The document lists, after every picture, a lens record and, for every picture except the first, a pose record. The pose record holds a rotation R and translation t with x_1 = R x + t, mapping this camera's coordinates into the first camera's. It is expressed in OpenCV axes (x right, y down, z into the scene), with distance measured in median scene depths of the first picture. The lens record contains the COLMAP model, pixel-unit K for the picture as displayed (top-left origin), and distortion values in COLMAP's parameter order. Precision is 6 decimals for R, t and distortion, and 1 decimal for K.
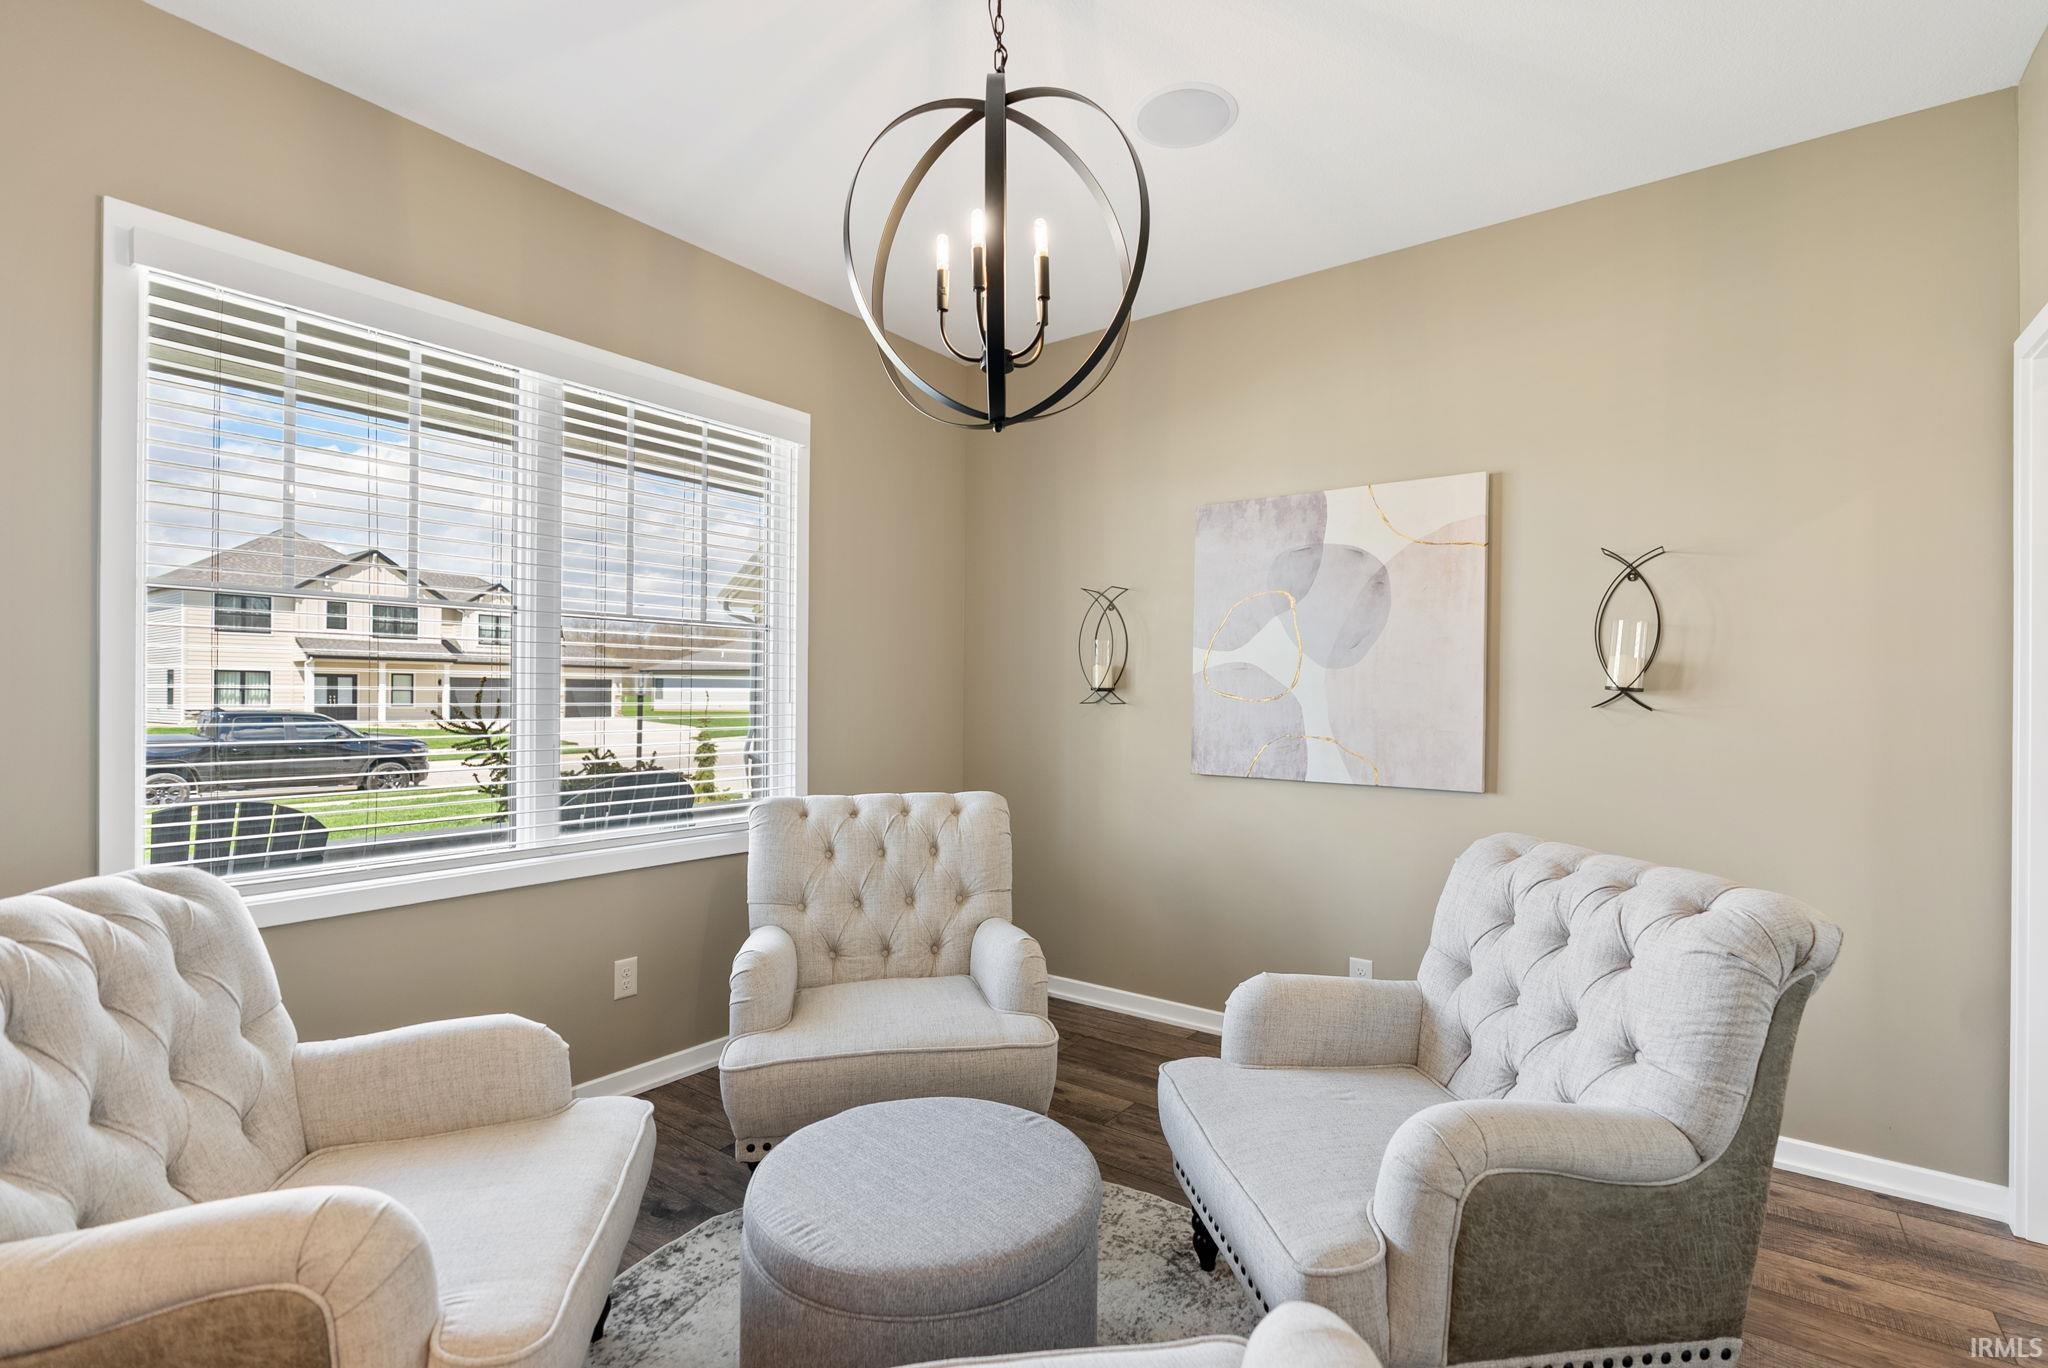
lens RADIAL K [[907.4, 0, 1024.0], [0, 907.4, 684.0], [0, 0, 1]] dist [-0.020705, 0.000421]
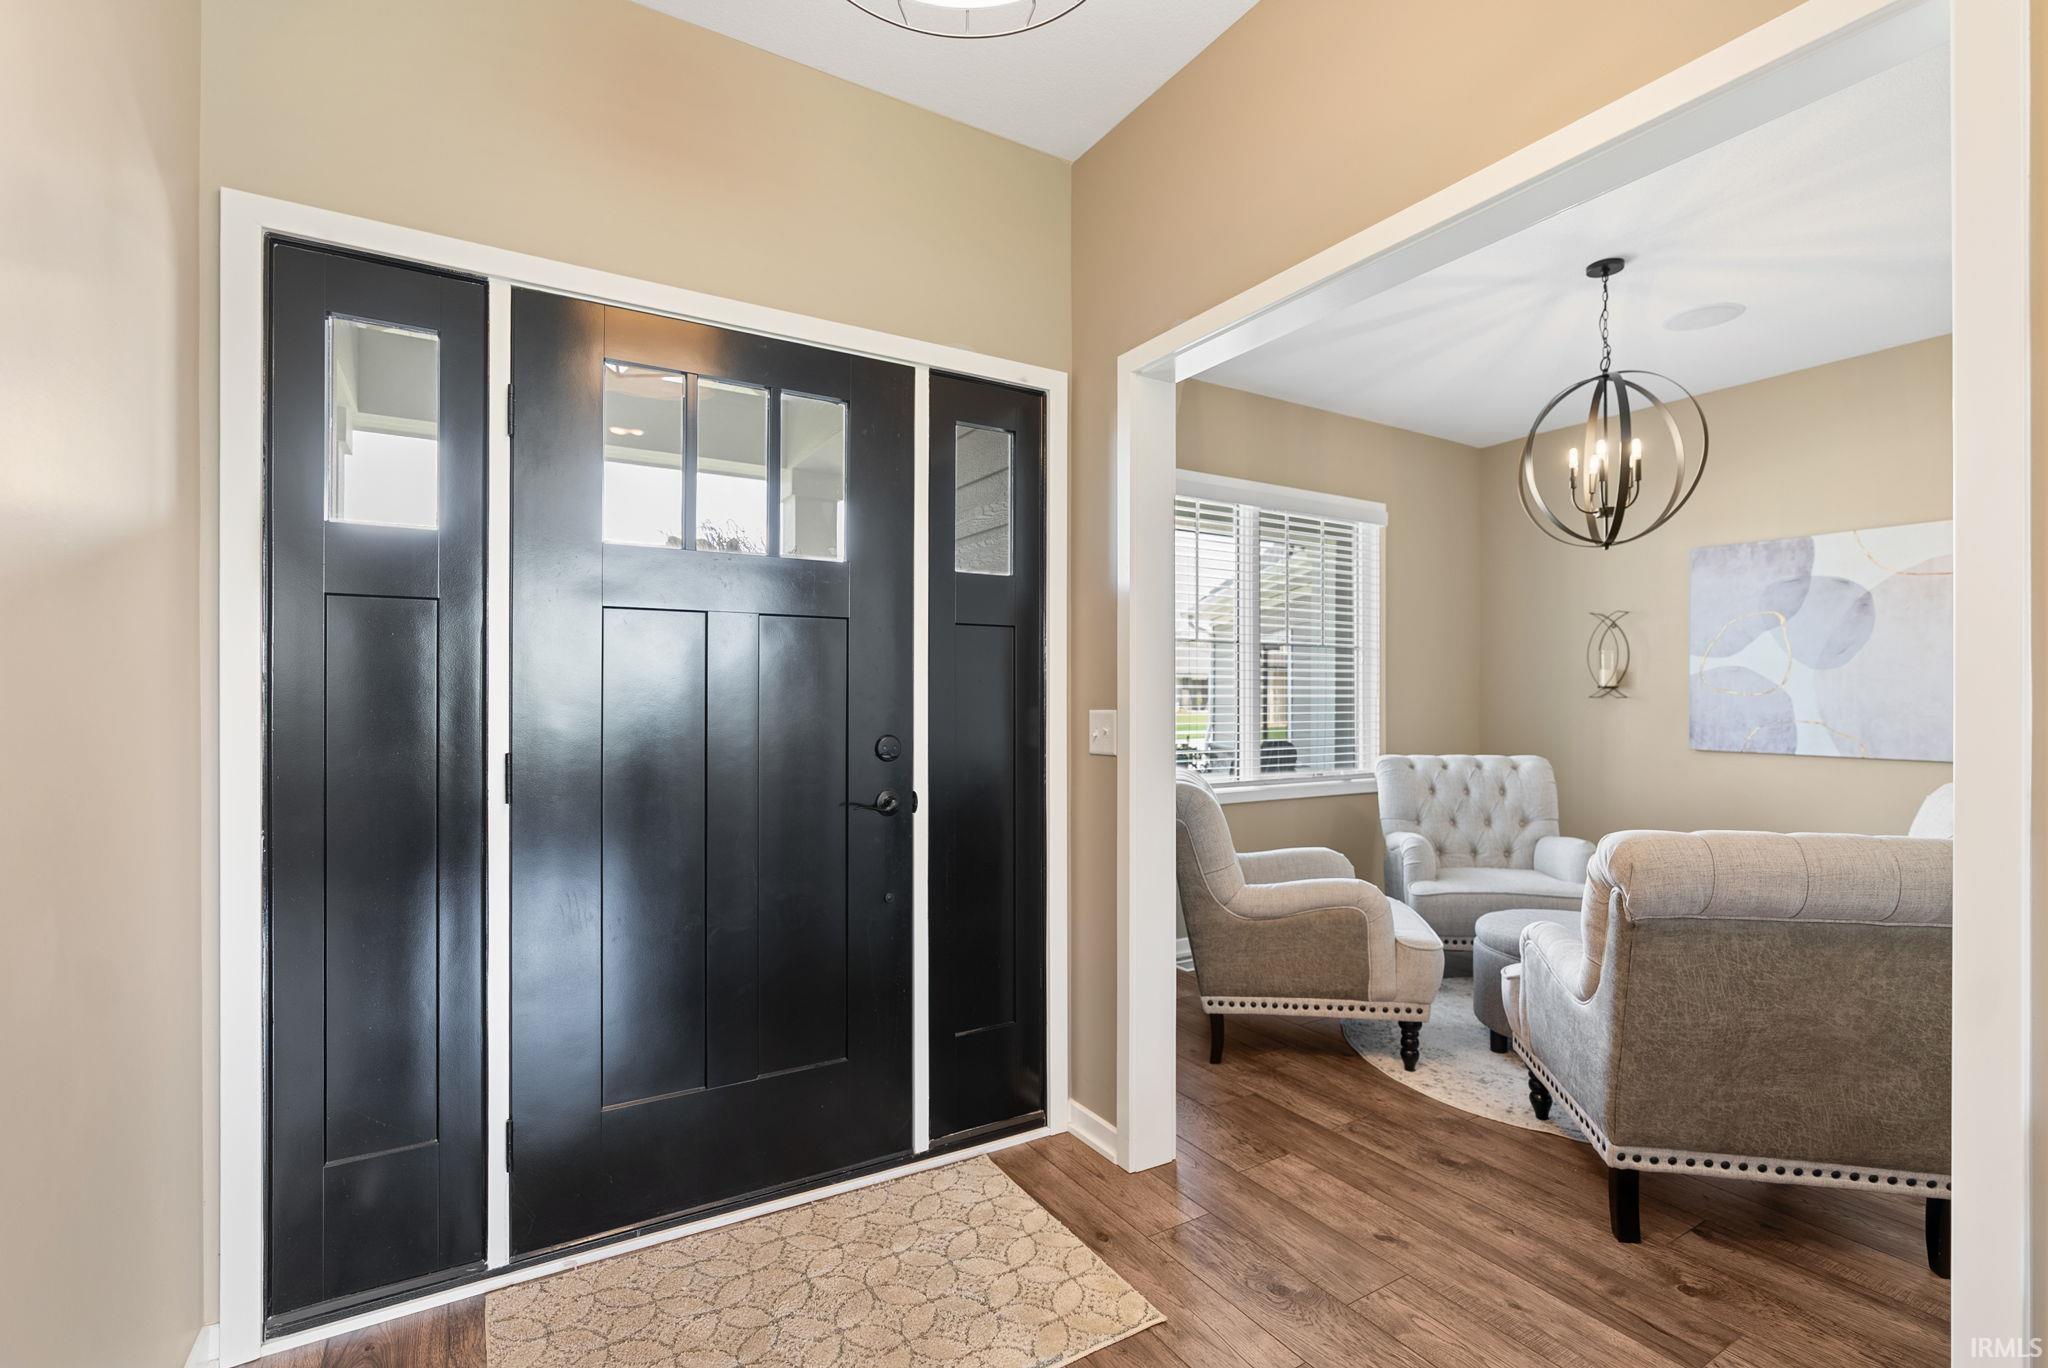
lens RADIAL K [[945.1, 0, 1026.2], [0, 945.1, 689.9], [0, 0, 1]] dist [0.000847, 0.002061]
pose [[0.935250, -0.007808, -0.353901, -0.264415], [0.008369, 0.999965, 0.000055, 0.003063], [0.353889, -0.003013, 0.935283, -0.729796]]
